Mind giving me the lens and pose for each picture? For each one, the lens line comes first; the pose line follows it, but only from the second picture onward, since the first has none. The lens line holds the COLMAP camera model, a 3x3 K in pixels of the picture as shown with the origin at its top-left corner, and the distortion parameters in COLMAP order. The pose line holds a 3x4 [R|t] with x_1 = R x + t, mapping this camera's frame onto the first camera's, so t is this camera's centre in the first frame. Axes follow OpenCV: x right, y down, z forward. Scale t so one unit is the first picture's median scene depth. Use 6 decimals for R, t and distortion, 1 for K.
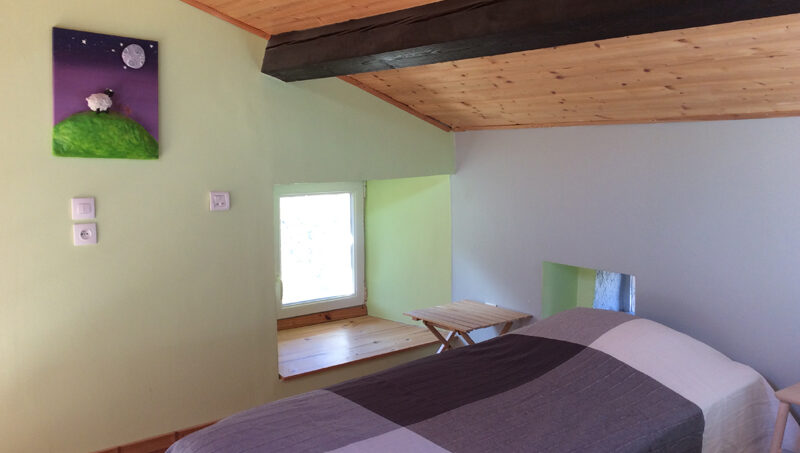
lens RADIAL K [[711.8, 0, 400.0], [0, 711.8, 226.5], [0, 0, 1]] dist [0.120736, -0.235953]
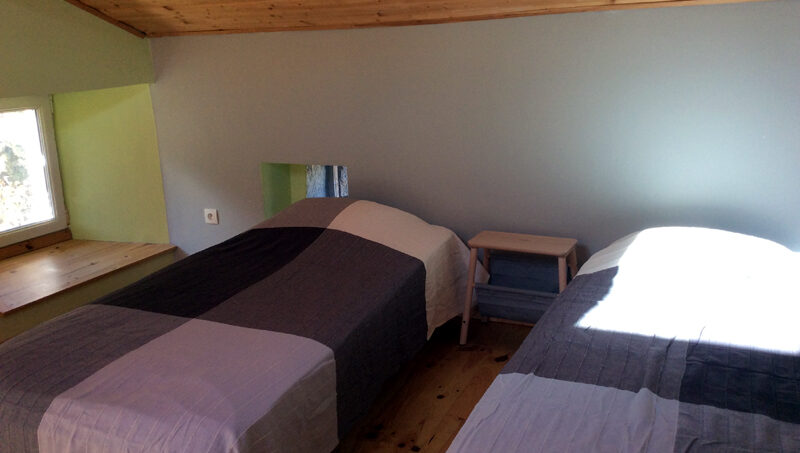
lens RADIAL K [[711.8, 0, 400.0], [0, 711.8, 226.5], [0, 0, 1]] dist [0.120736, -0.235953]
pose [[0.882505, -0.133496, 0.450959, -0.111669], [0.077744, 0.987086, 0.140063, 0.009710], [-0.463833, -0.088547, 0.881486, -0.047751]]
